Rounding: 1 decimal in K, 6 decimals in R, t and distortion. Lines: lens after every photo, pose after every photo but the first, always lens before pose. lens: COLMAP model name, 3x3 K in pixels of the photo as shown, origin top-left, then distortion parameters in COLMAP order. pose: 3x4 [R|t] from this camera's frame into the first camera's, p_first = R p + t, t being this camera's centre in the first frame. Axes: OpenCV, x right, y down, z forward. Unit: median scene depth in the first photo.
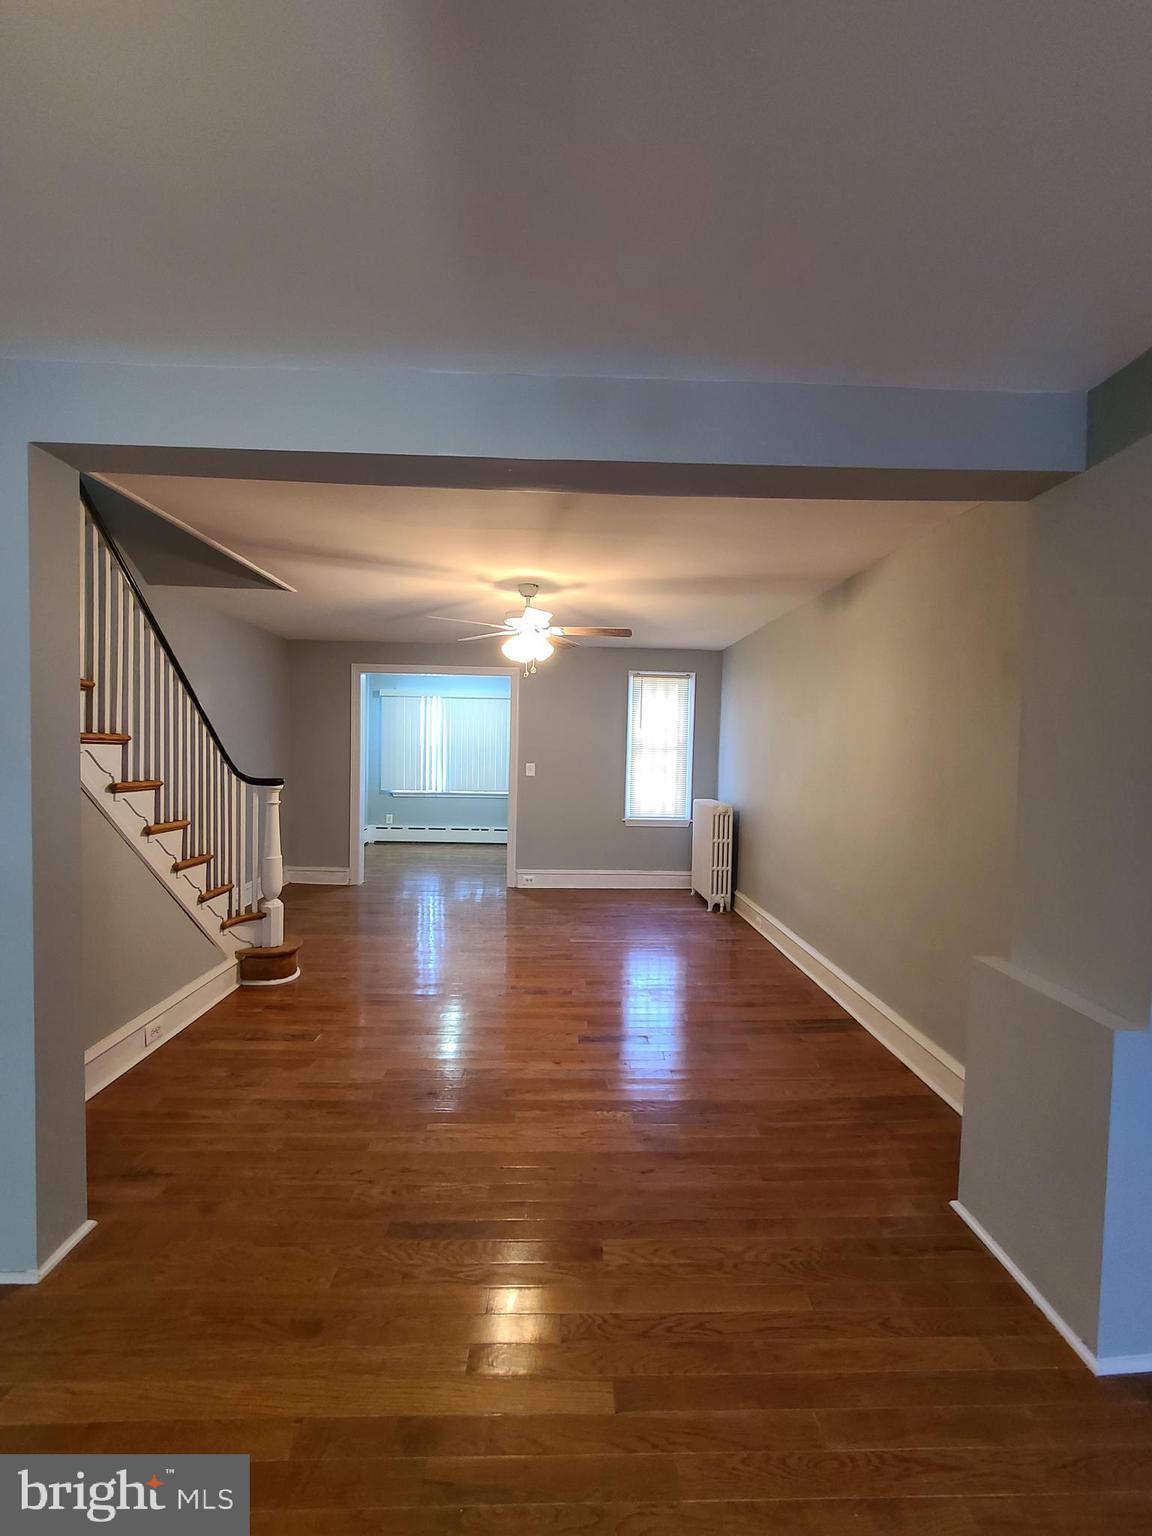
lens RADIAL K [[628.9, 0, 579.2], [0, 628.9, 772.0], [0, 0, 1]] dist [-0.008378, 0.001230]
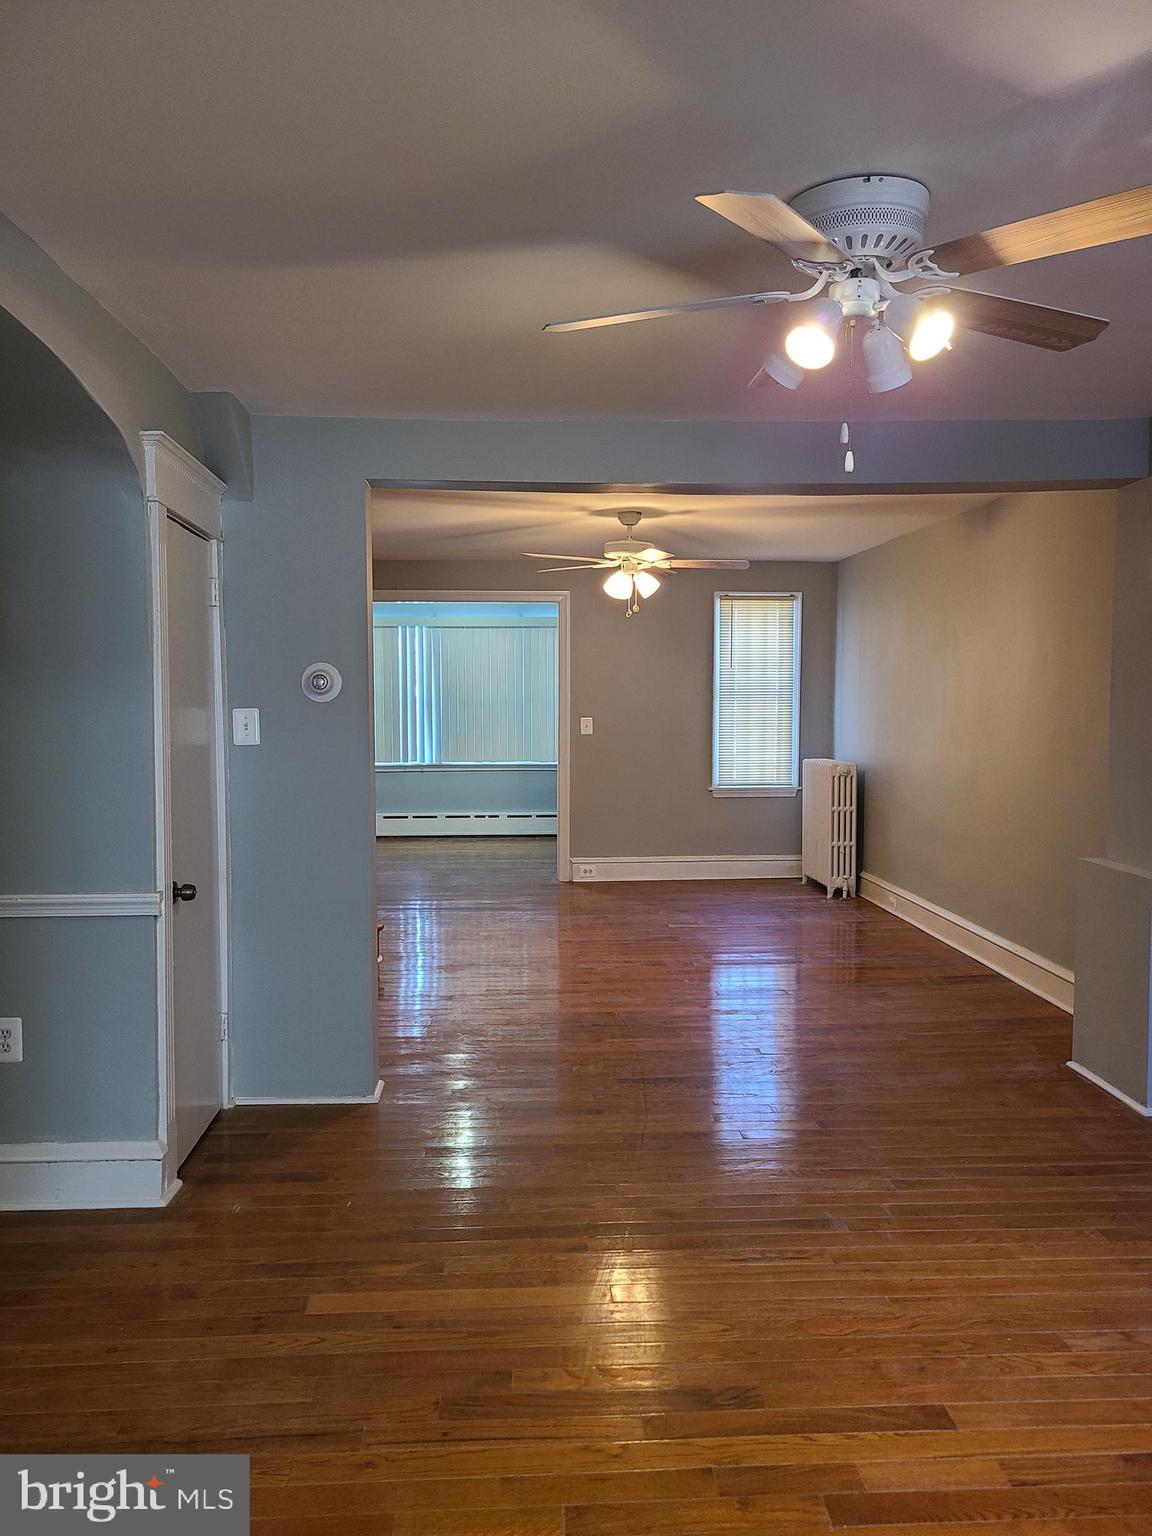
lens RADIAL K [[1148.1, 0, 571.3], [0, 1148.1, 772.7], [0, 0, 1]] dist [0.048301, -0.032323]
pose [[0.999448, -0.025409, 0.021392, -0.144957], [0.024775, 0.999260, 0.029433, 0.013250], [-0.022124, -0.028886, 0.999338, -0.438877]]
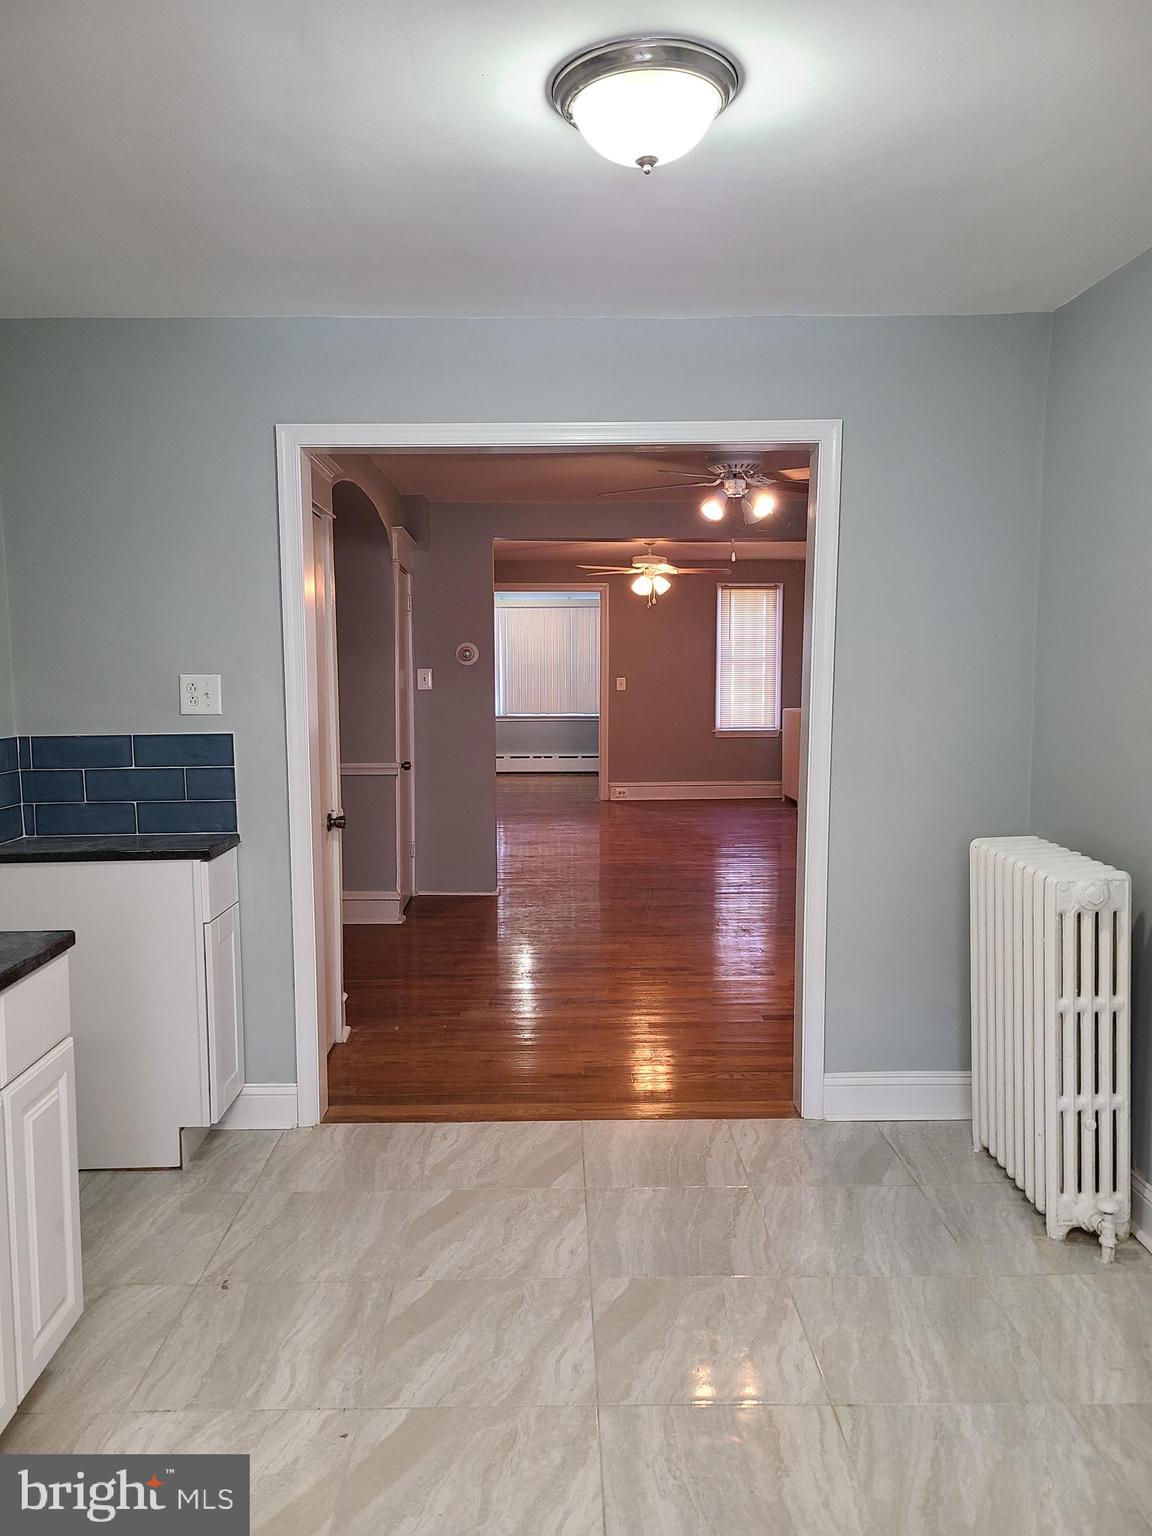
lens RADIAL K [[1148.1, 0, 571.3], [0, 1148.1, 772.7], [0, 0, 1]] dist [0.048301, -0.032323]
pose [[0.999639, -0.023955, -0.012157, -0.158255], [0.024619, 0.998026, 0.057772, 0.034328], [0.010750, -0.058051, 0.998256, -0.980379]]
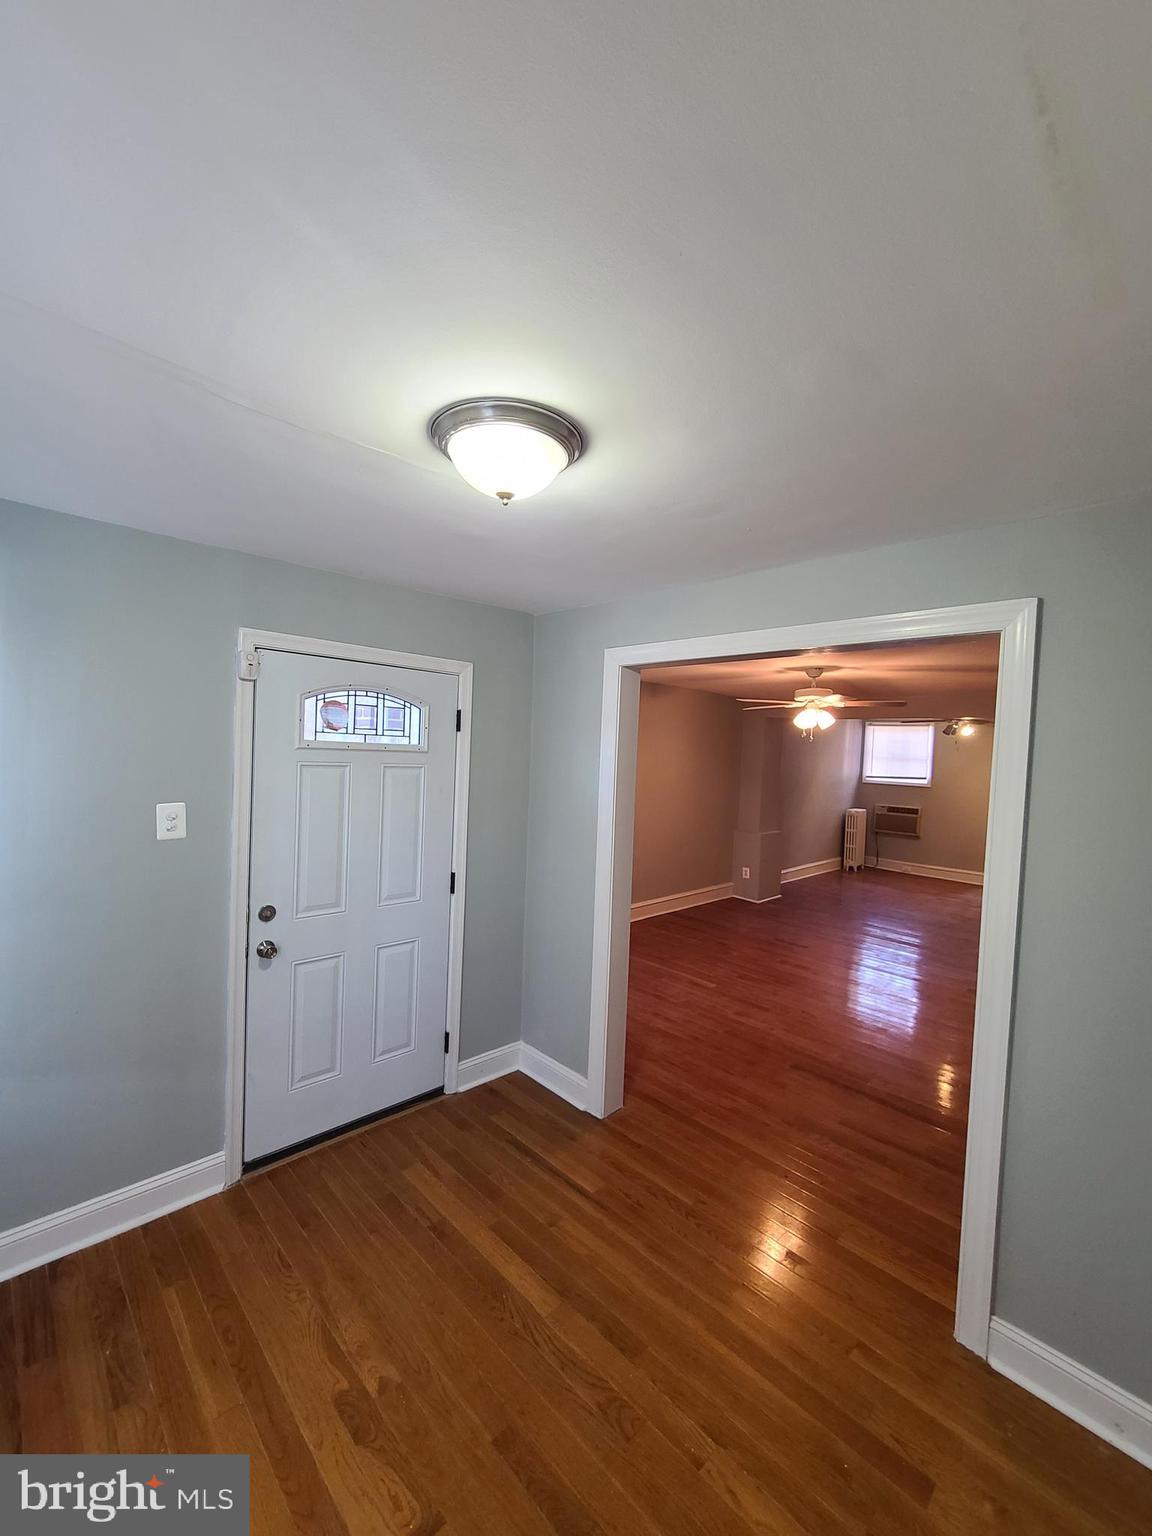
lens RADIAL K [[619.9, 0, 584.0], [0, 619.9, 772.9], [0, 0, 1]] dist [-0.001376, -0.000219]
pose [[-0.688200, -0.078177, 0.721297, -0.471474], [-0.030130, 0.996400, 0.079246, -0.120406], [-0.724895, 0.032804, -0.688078, 1.538268]]
